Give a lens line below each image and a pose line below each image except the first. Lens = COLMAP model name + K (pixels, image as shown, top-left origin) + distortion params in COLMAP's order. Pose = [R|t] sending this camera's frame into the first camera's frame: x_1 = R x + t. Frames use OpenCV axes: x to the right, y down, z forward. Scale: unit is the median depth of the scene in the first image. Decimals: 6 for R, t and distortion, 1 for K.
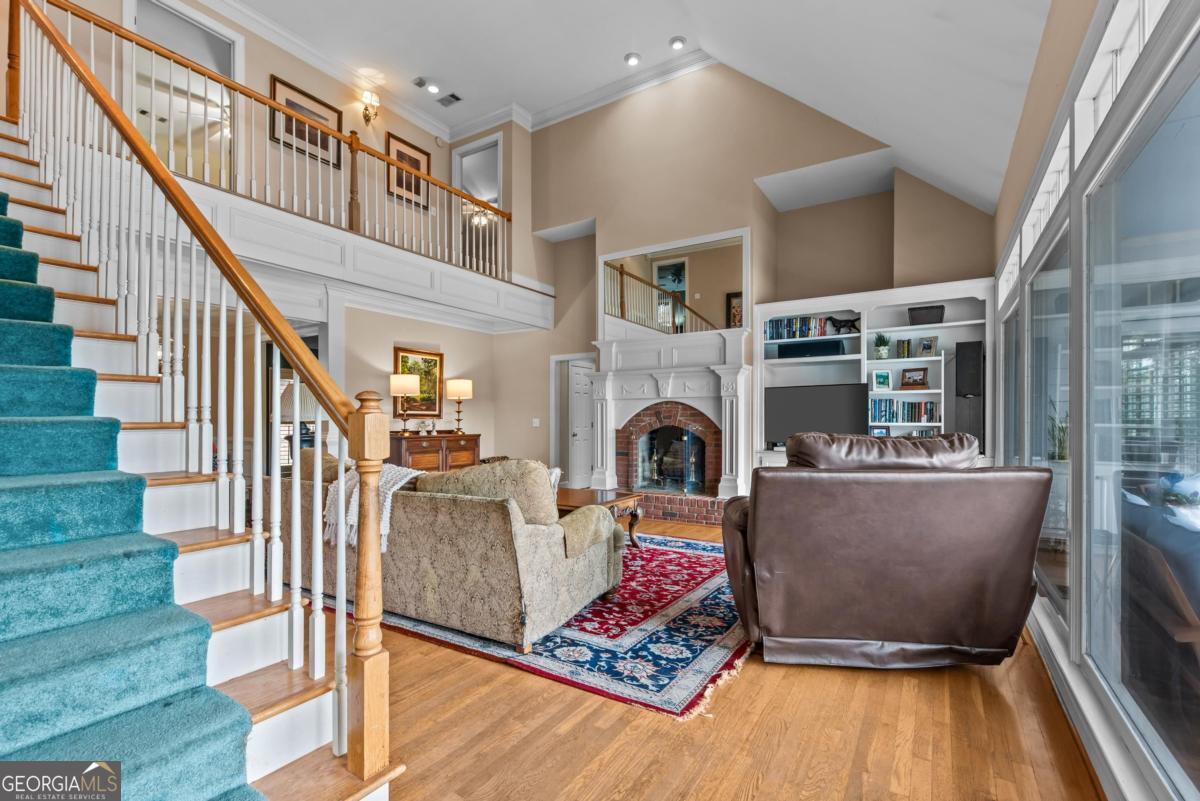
lens RADIAL K [[544.2, 0, 596.4], [0, 544.2, 420.7], [0, 0, 1]] dist [0.000024, -0.000755]
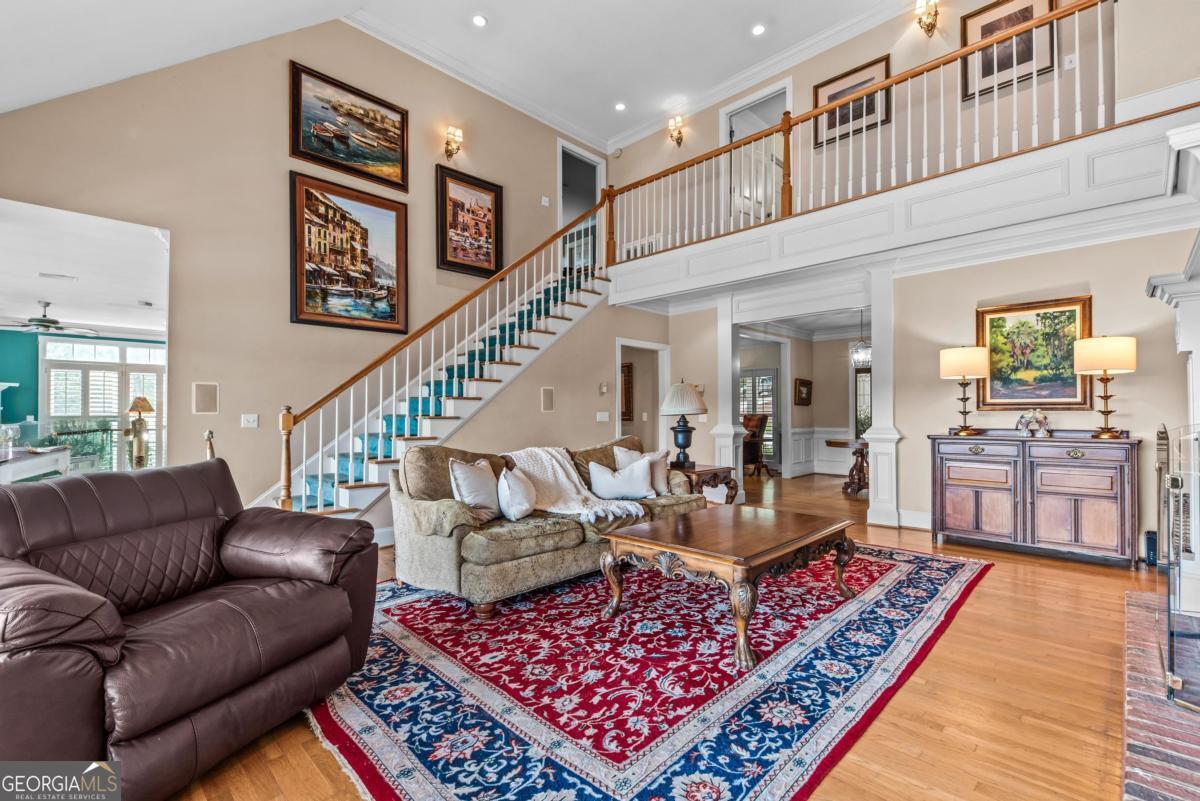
lens RADIAL K [[526.1, 0, 596.8], [0, 526.1, 408.6], [0, 0, 1]] dist [0.001099, -0.000190]
pose [[-0.214606, -0.012240, -0.976624, 0.469145], [0.001664, 0.999915, -0.012898, 0.001191], [0.976699, -0.004393, -0.214568, 0.782975]]
